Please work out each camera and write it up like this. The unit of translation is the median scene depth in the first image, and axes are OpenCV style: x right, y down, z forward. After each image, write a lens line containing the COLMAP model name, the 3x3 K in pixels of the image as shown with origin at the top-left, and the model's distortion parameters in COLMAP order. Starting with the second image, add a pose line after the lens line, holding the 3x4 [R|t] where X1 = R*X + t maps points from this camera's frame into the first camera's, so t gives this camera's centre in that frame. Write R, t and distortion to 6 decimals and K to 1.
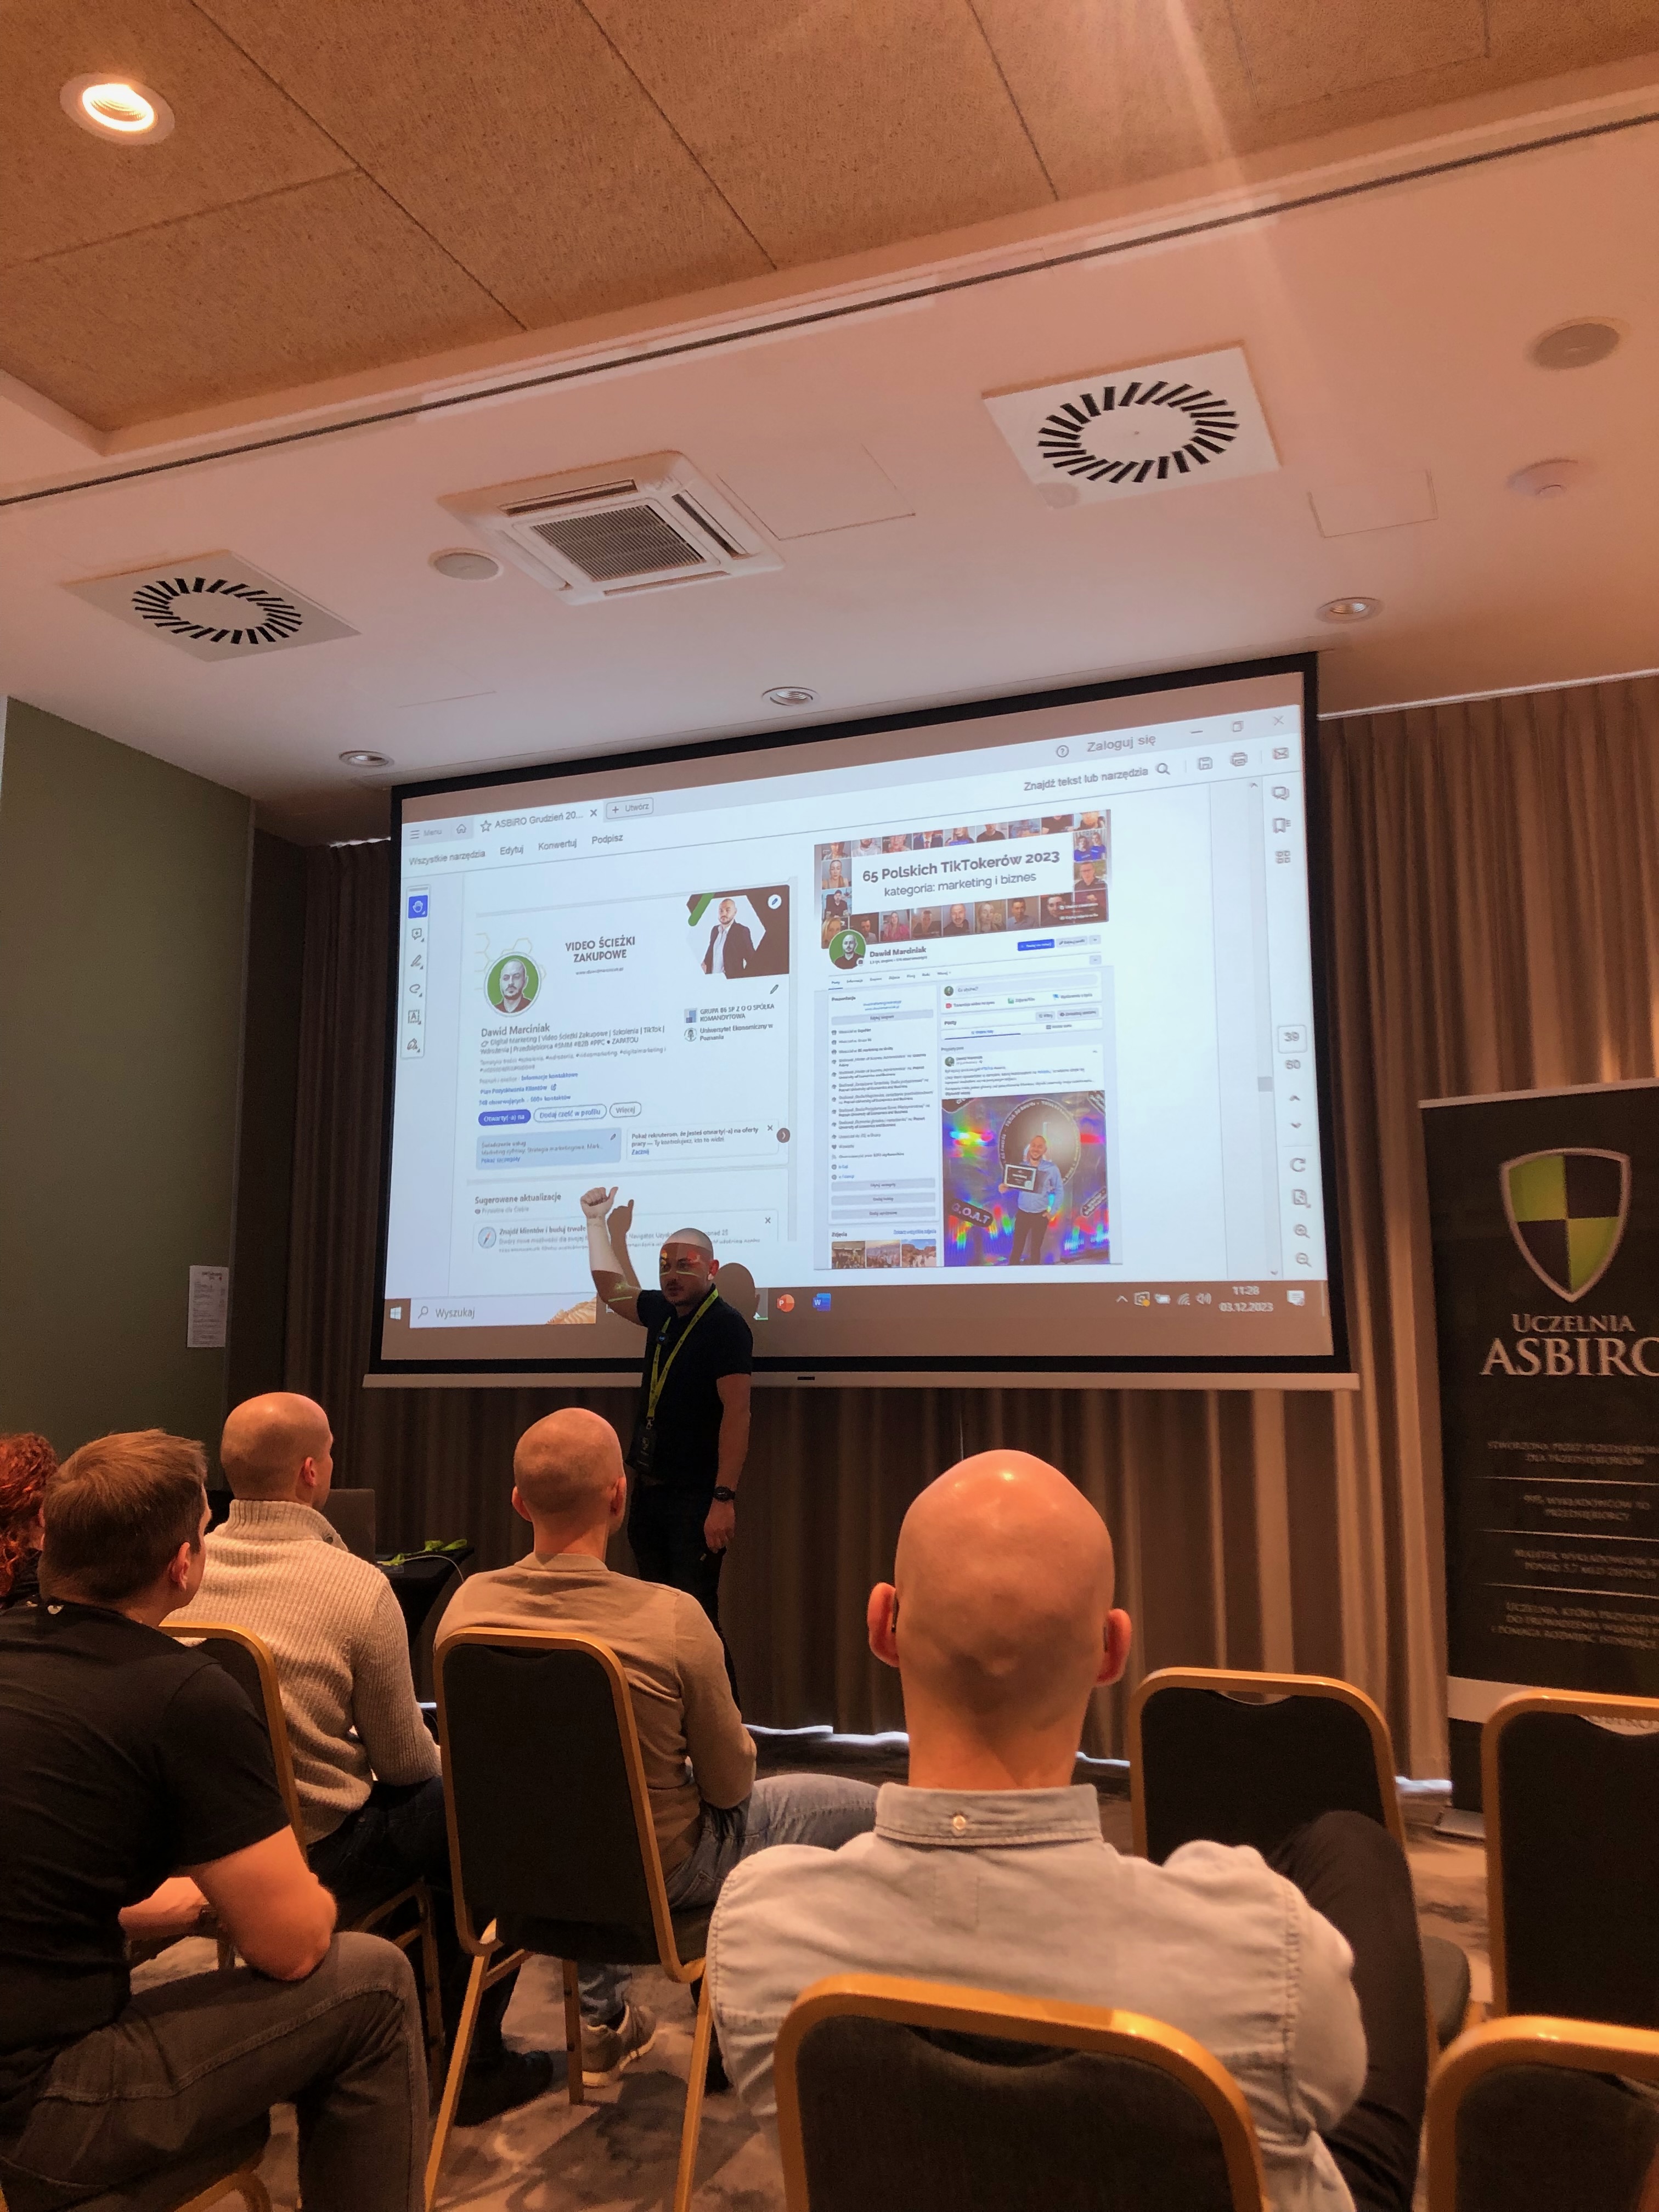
lens RADIAL K [[1802.5, 0, 889.4], [0, 1802.5, 1090.5], [0, 0, 1]] dist [0.083043, -0.047800]
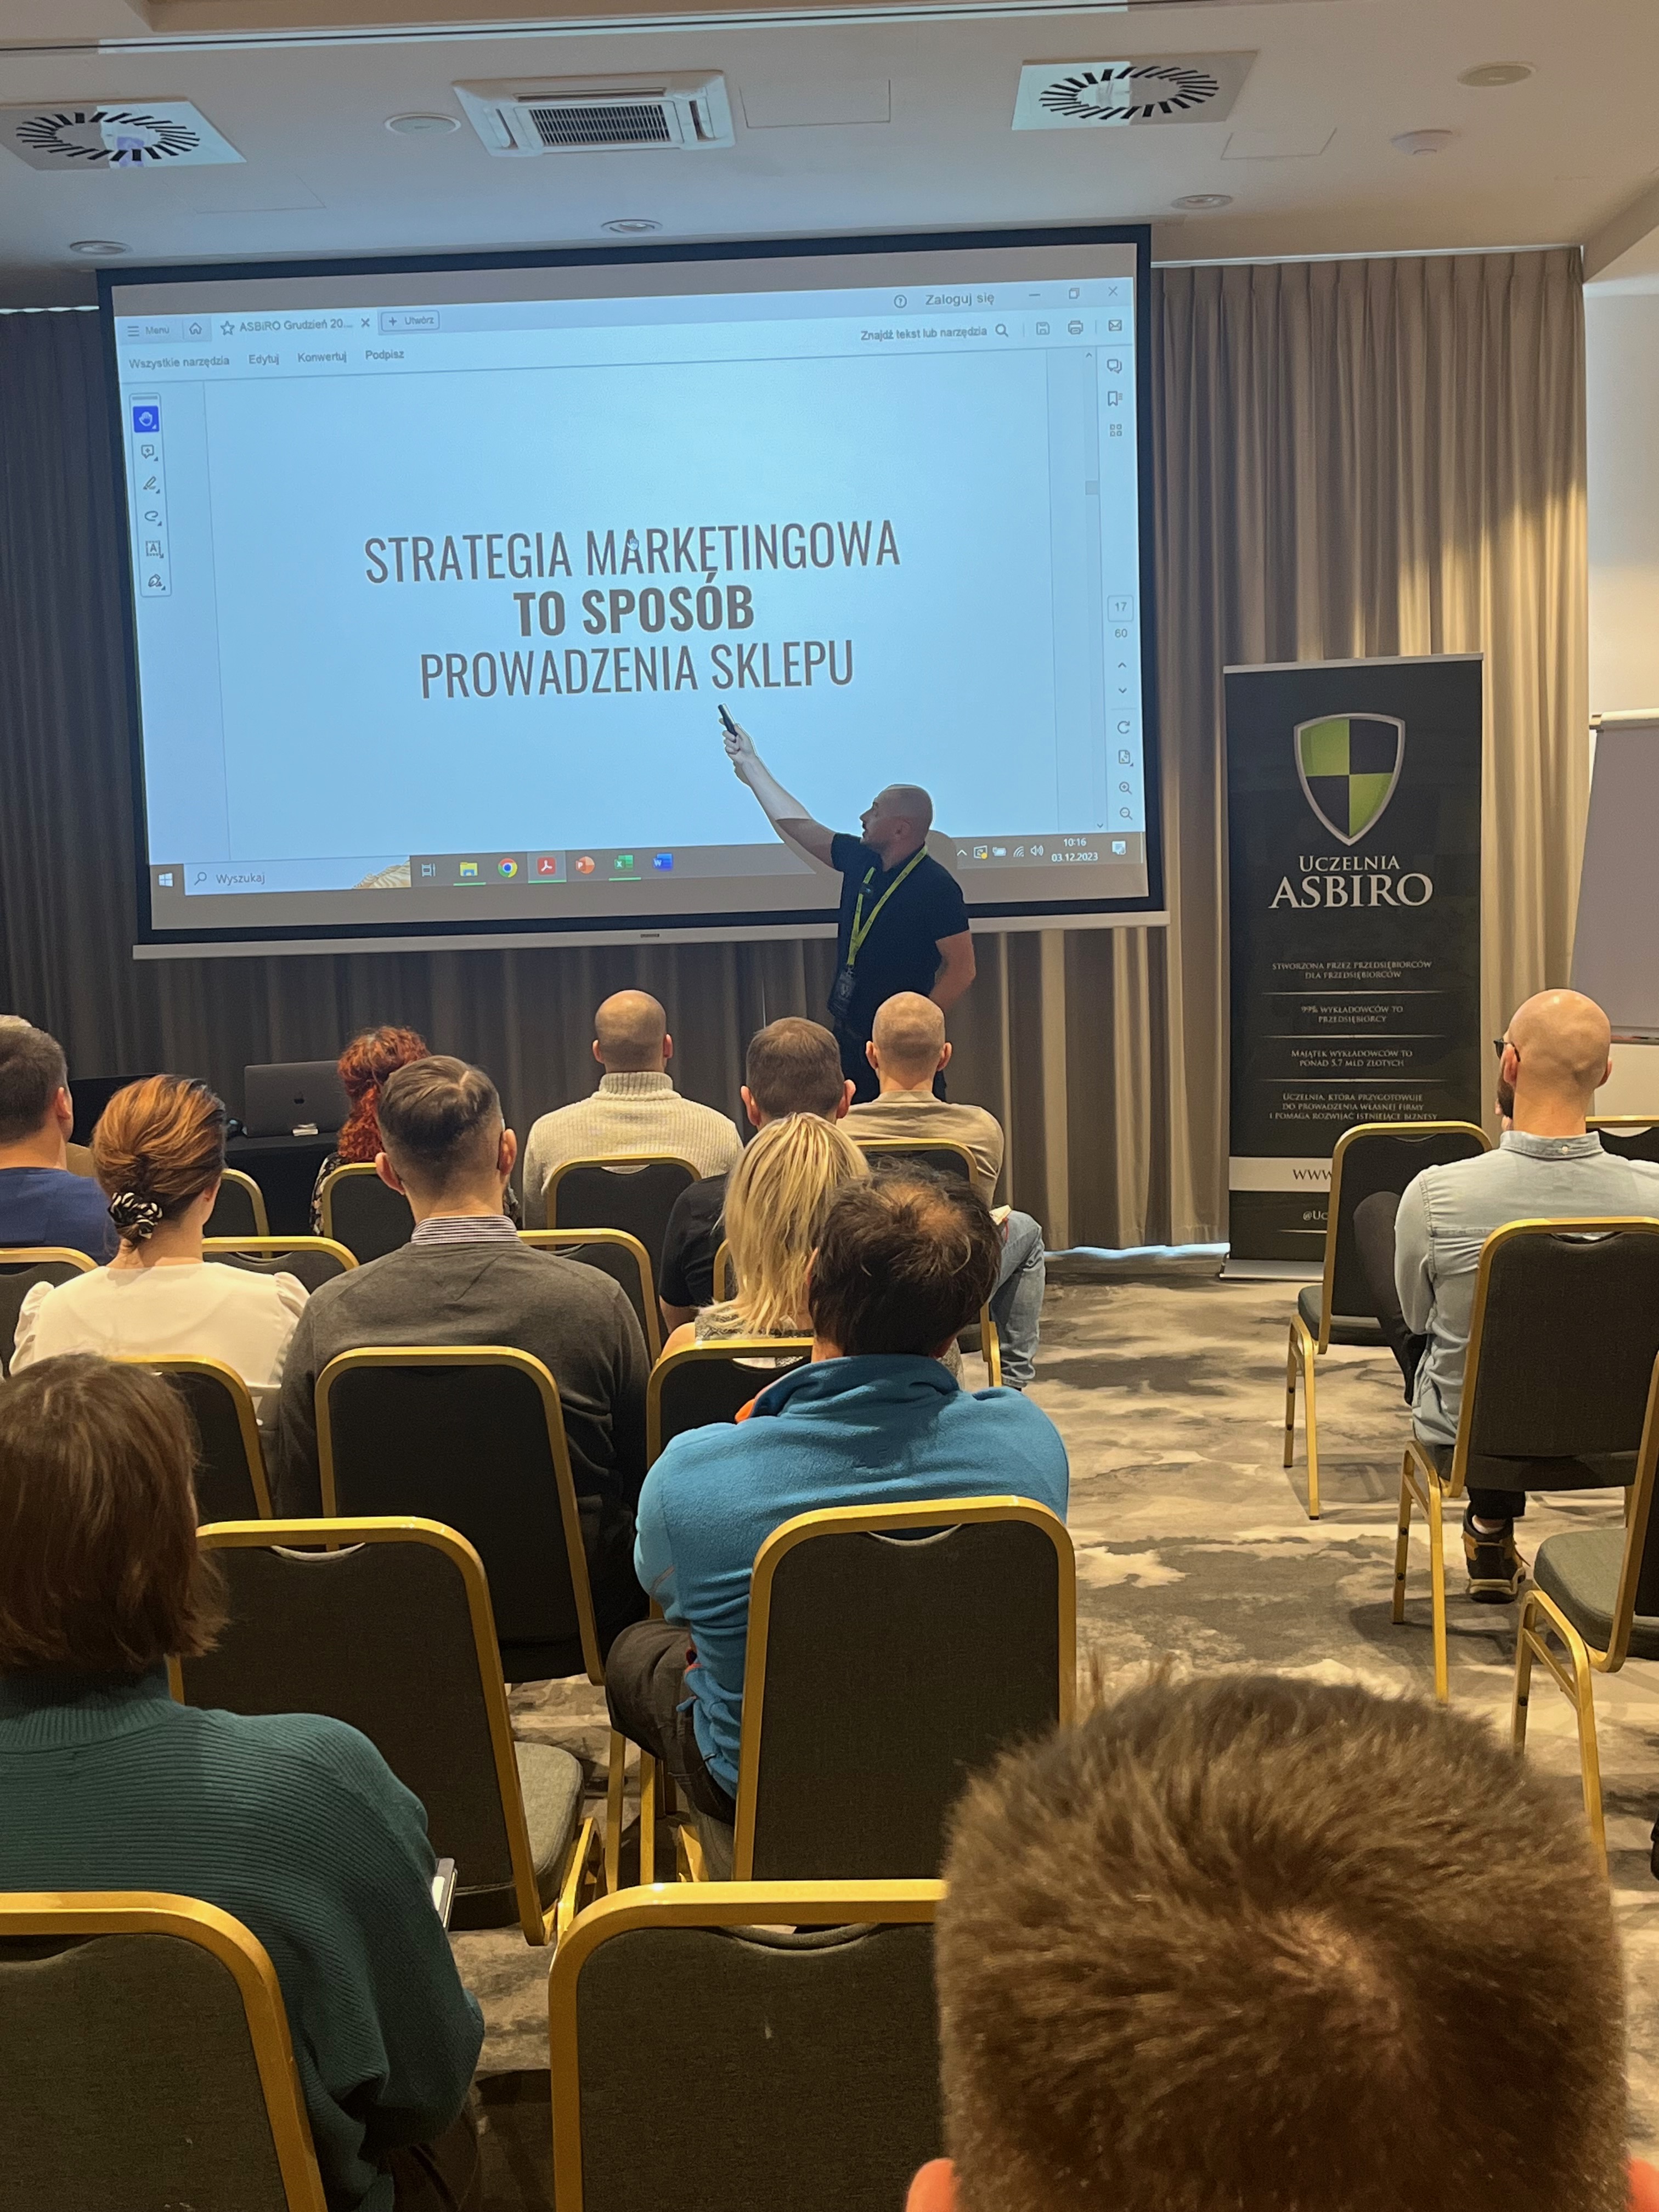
lens RADIAL K [[2649.8, 0, 828.0], [0, 2649.8, 1124.5], [0, 0, 1]] dist [0.063448, 0.000000]
pose [[0.935163, -0.067774, 0.347672, -0.551924], [-0.022223, 0.968365, 0.248545, -0.129367], [-0.353519, -0.240156, 0.904074, -0.481432]]
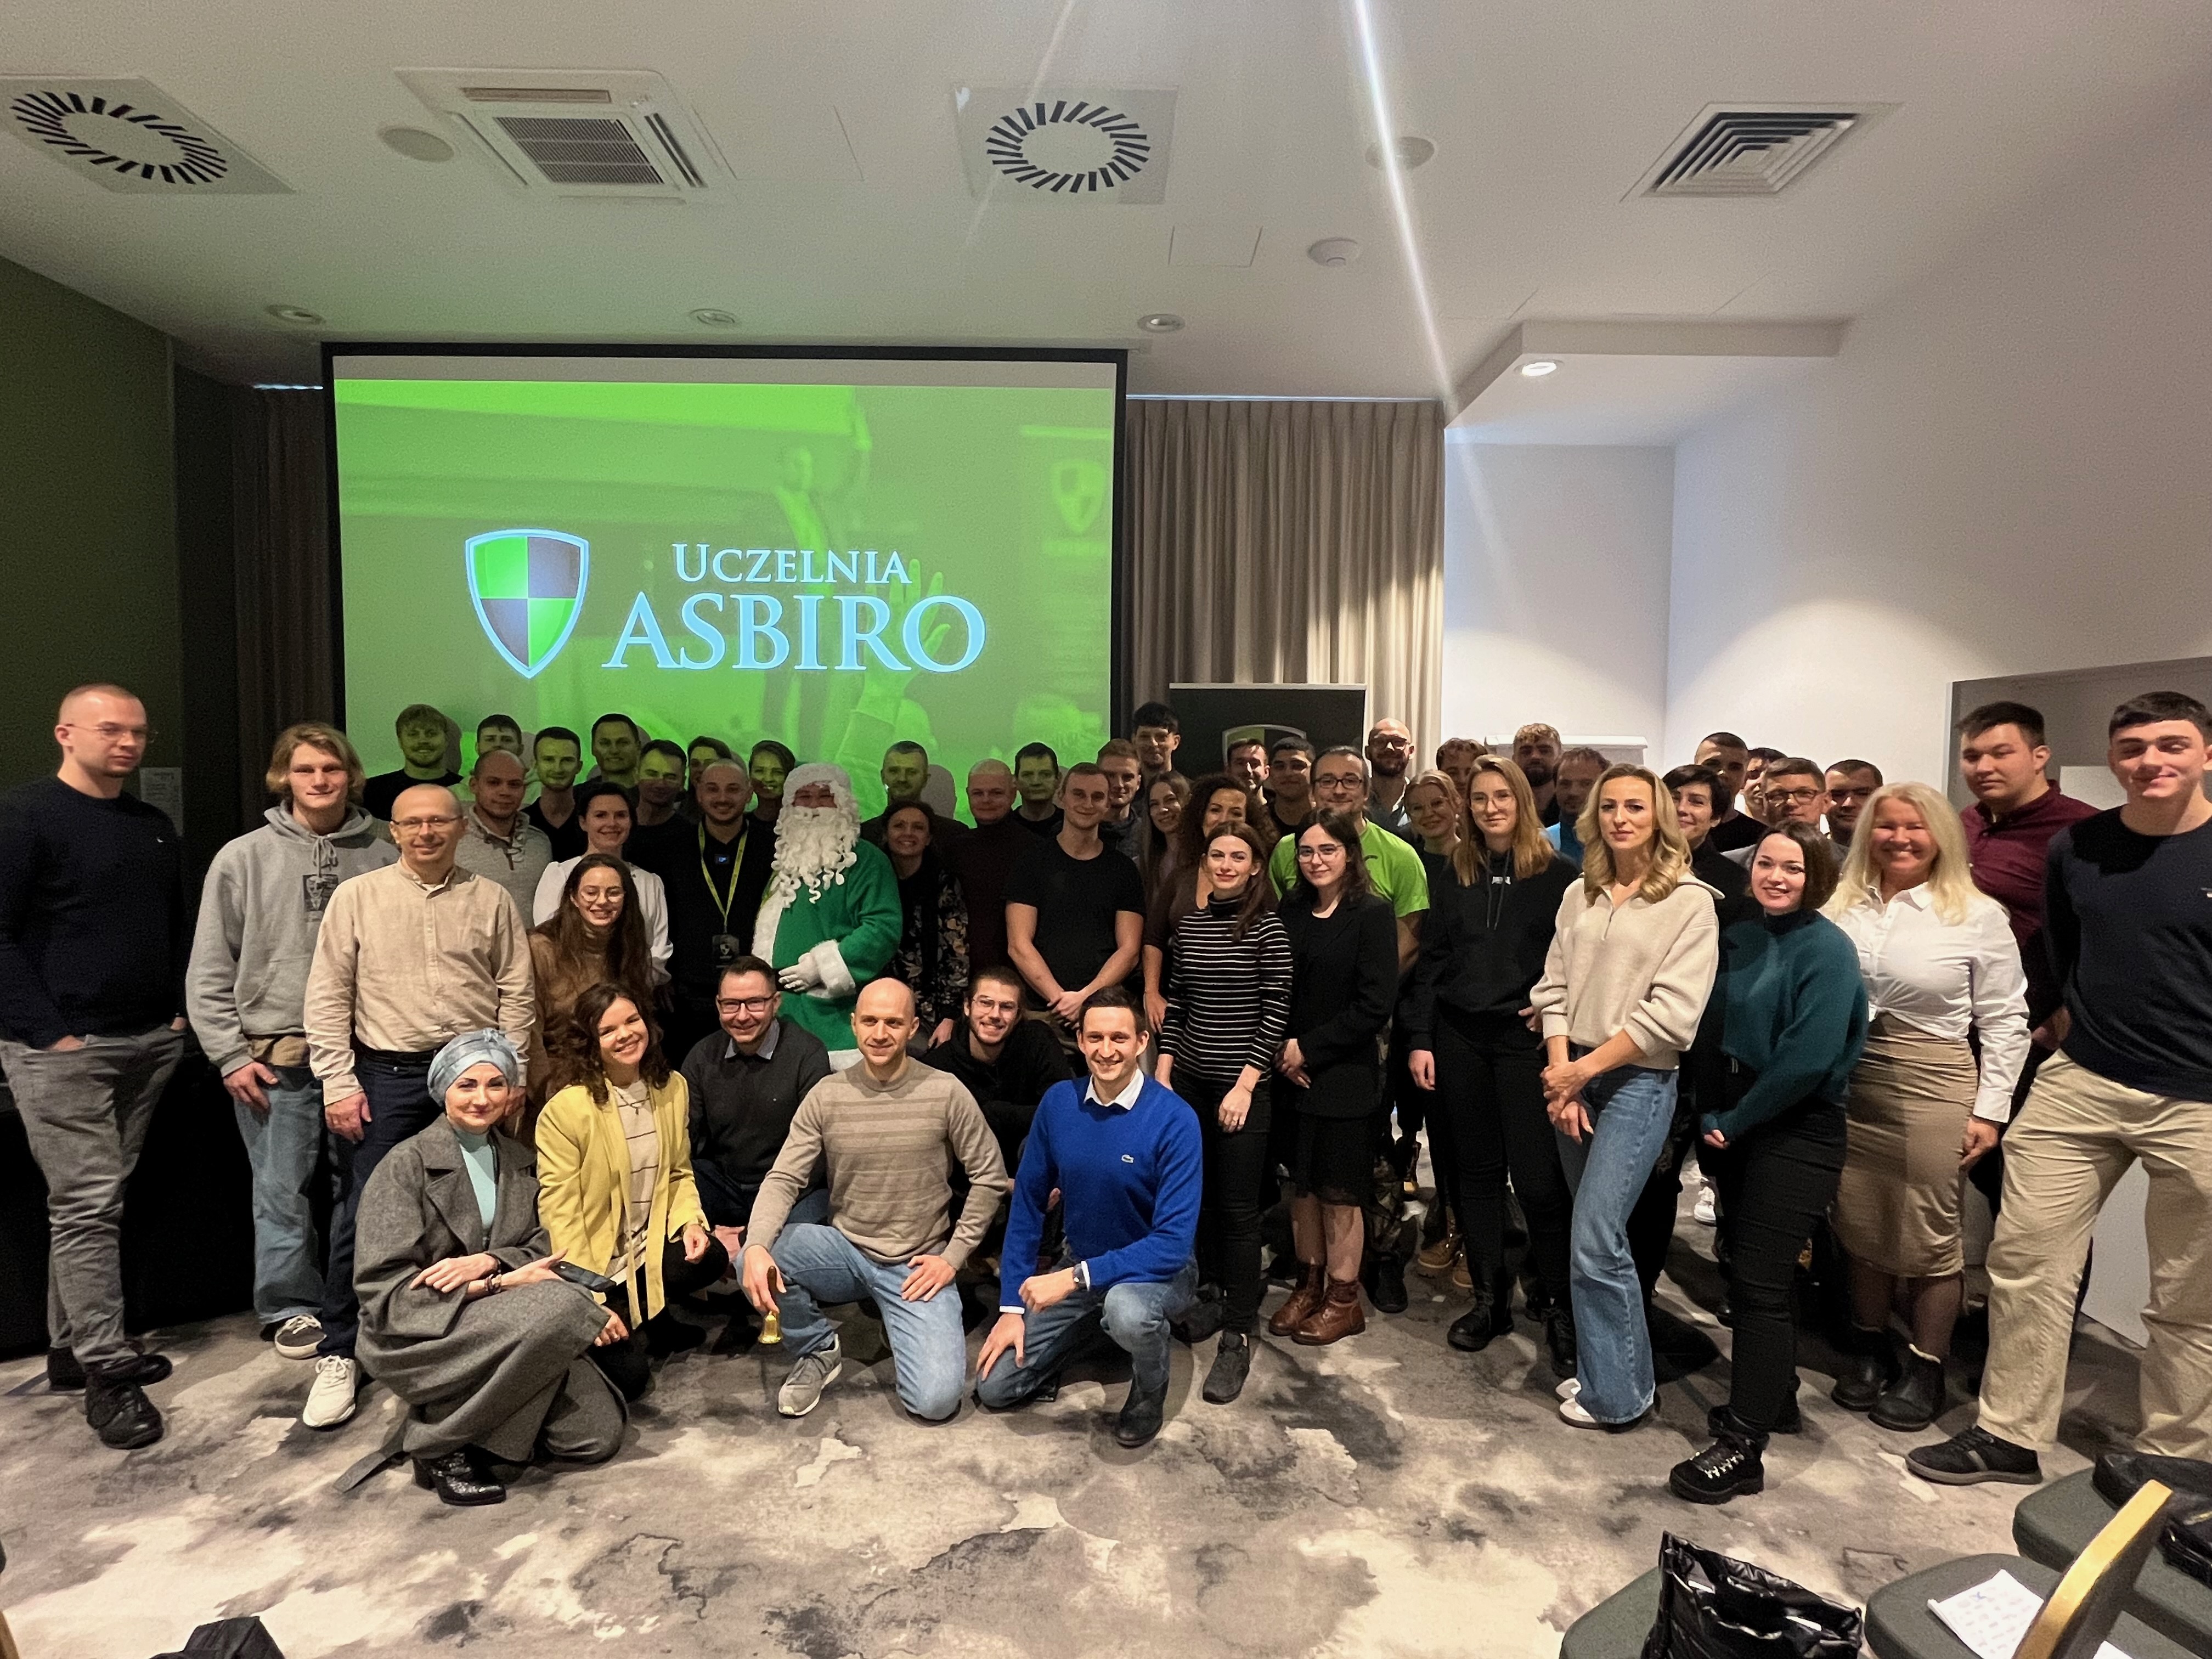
lens RADIAL K [[1078.1, 0, 1099.3], [0, 1078.1, 807.1], [0, 0, 1]] dist [0.004393, 0.000426]
pose [[0.930796, -0.001709, 0.365536, -0.093517], [-0.068793, 0.981302, 0.179761, -0.050998], [-0.359009, -0.192467, 0.913274, 0.211776]]
